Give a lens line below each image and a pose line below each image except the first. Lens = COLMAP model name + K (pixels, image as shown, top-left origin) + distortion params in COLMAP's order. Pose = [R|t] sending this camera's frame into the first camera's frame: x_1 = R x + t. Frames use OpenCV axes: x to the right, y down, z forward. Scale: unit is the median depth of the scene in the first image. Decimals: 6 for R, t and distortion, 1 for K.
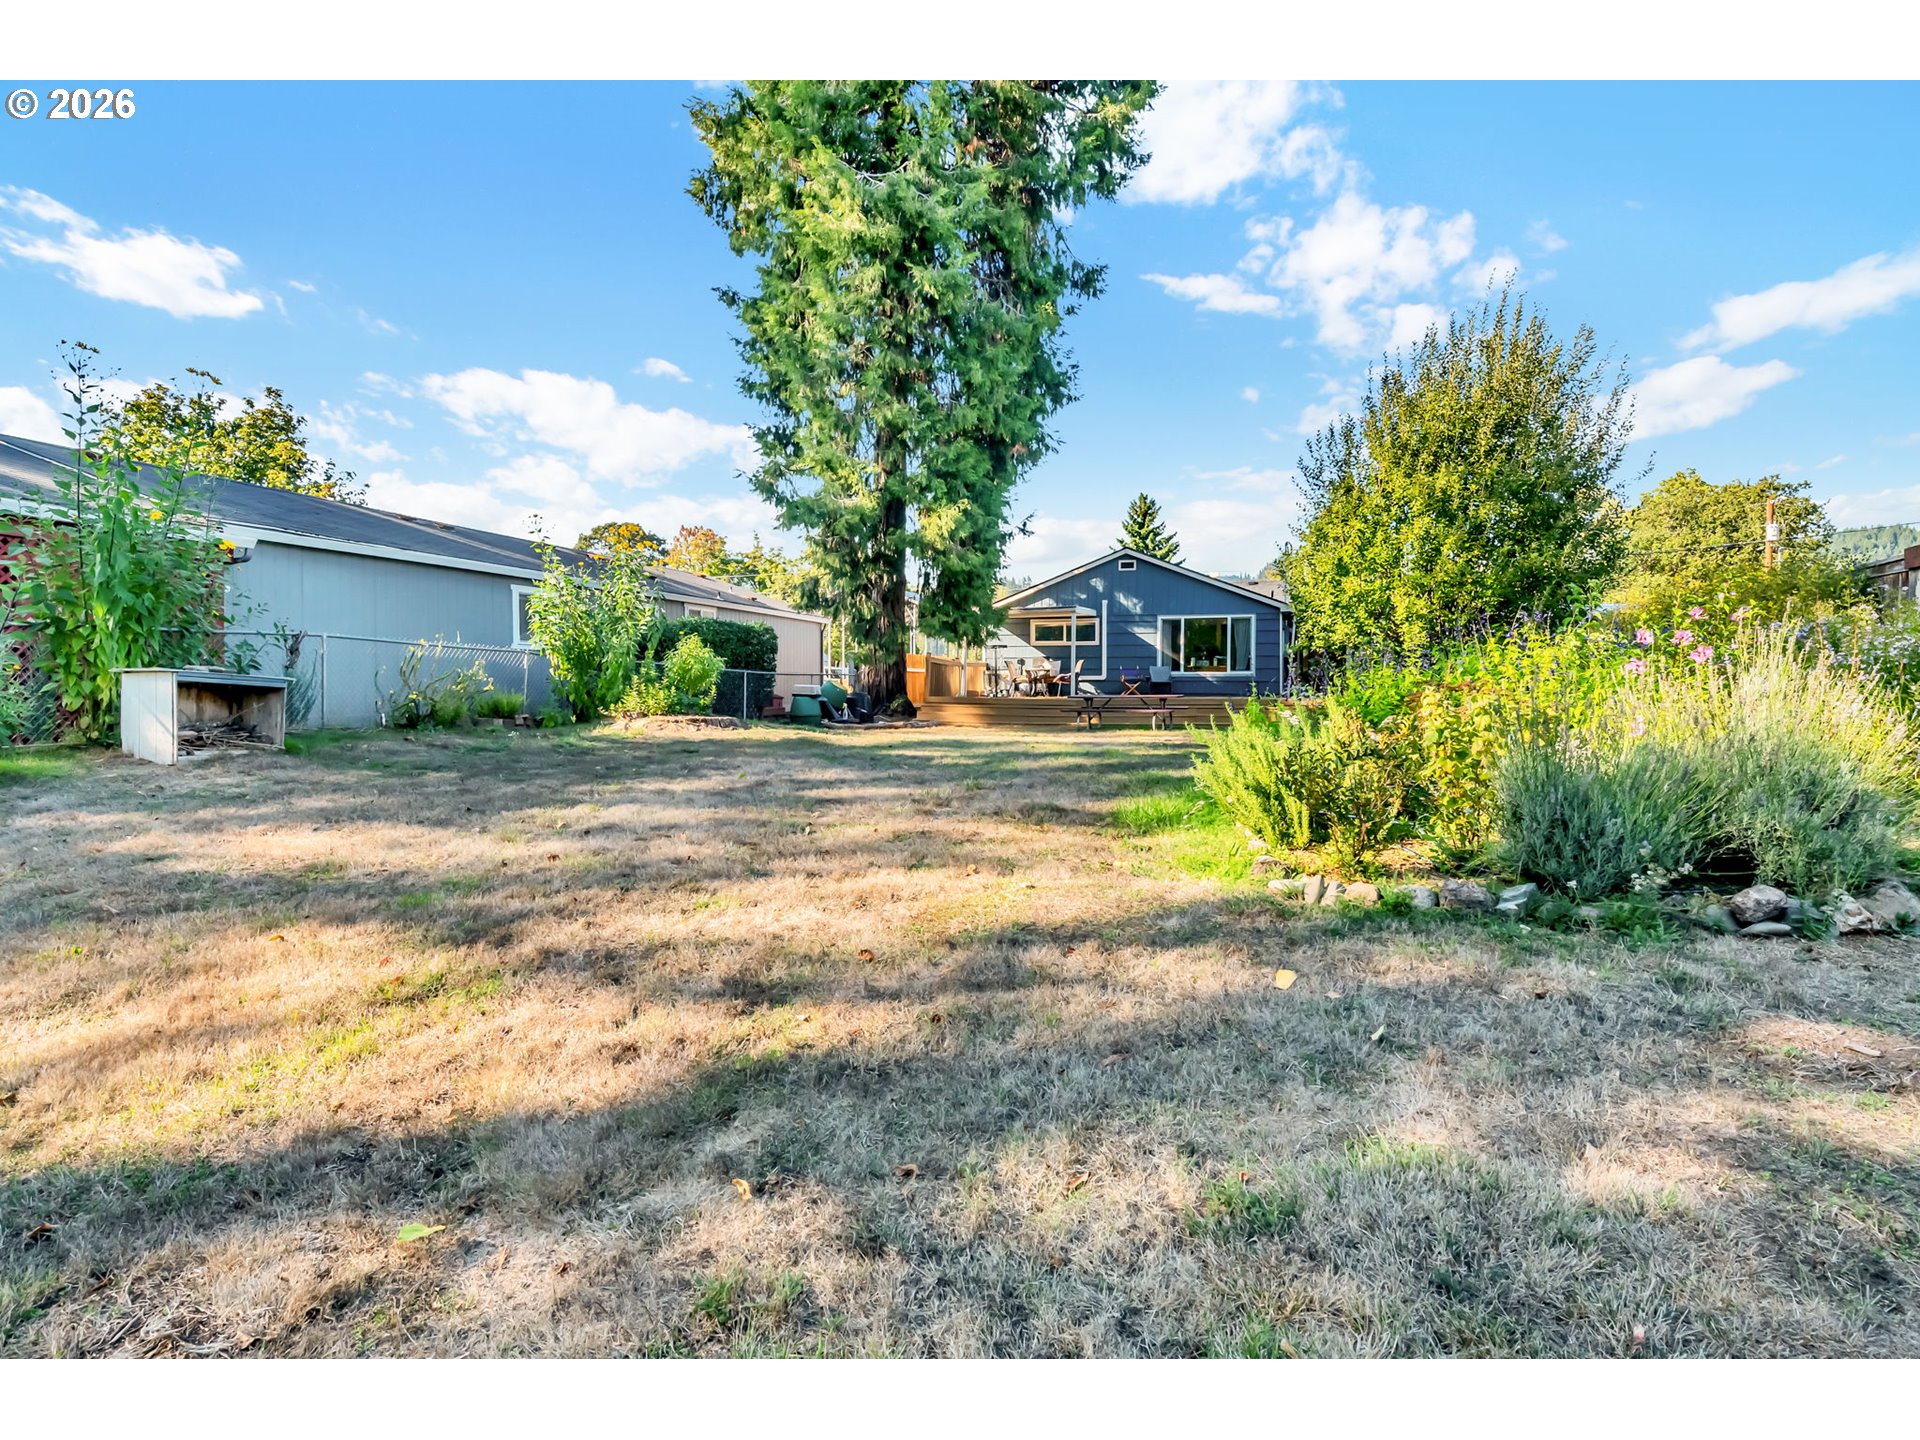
lens RADIAL K [[946.0, 0, 960.0], [0, 946.0, 720.0], [0, 0, 1]] dist [0.019829, 0.000105]
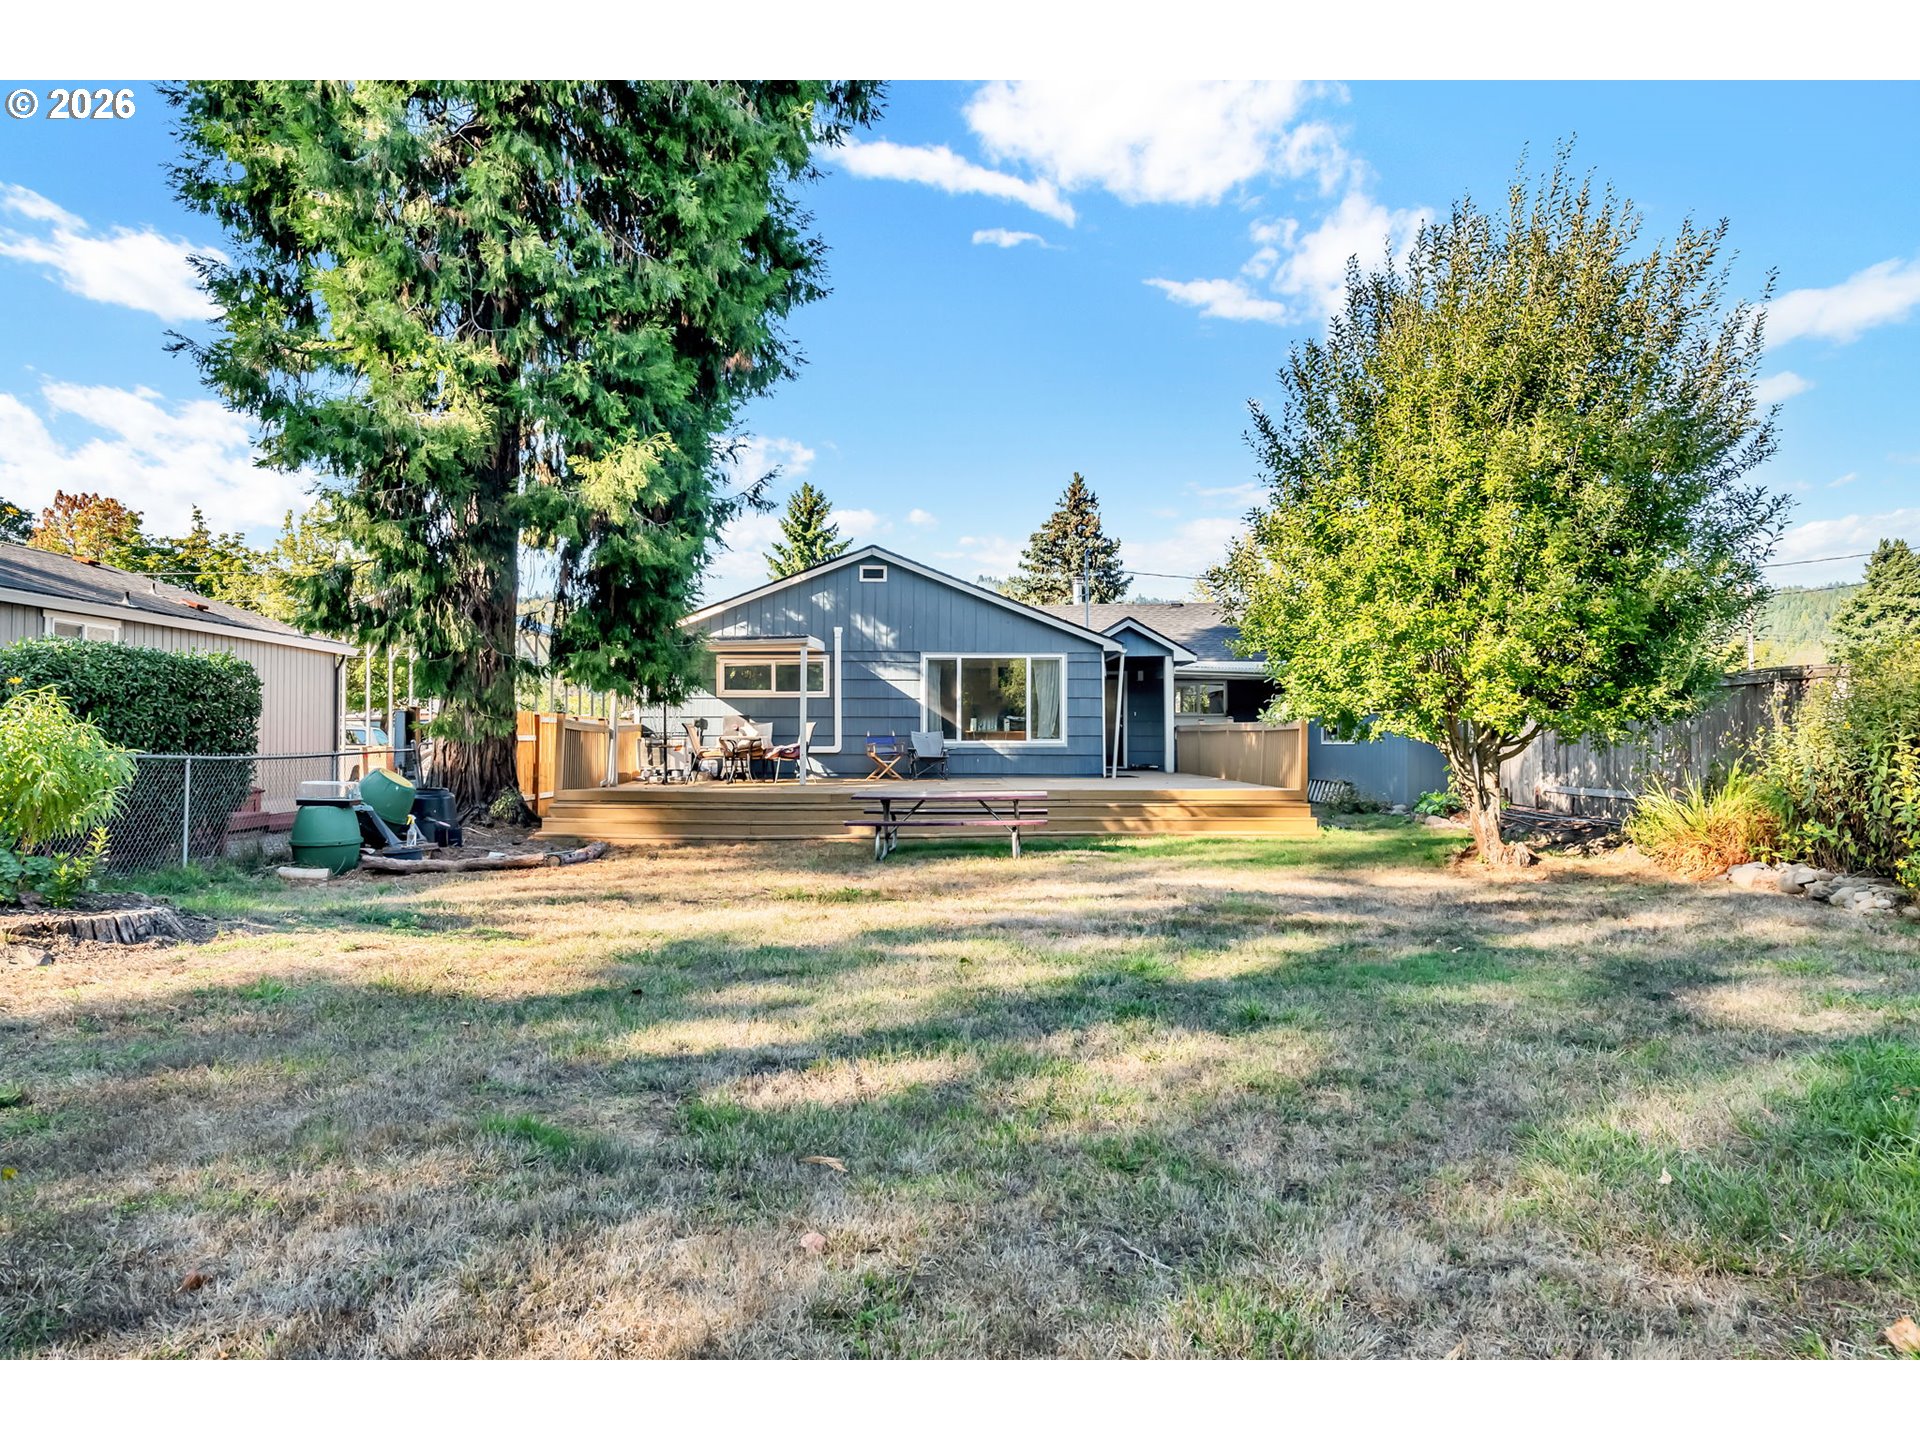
lens RADIAL K [[1274.6, 0, 964.2], [0, 1274.6, 722.7], [0, 0, 1]] dist [0.018272, -0.002467]
pose [[0.946172, 0.000983, 0.323662, -0.054322], [0.015709, 0.998678, -0.048954, -0.024963], [-0.323282, 0.051403, 0.944905, 0.217035]]
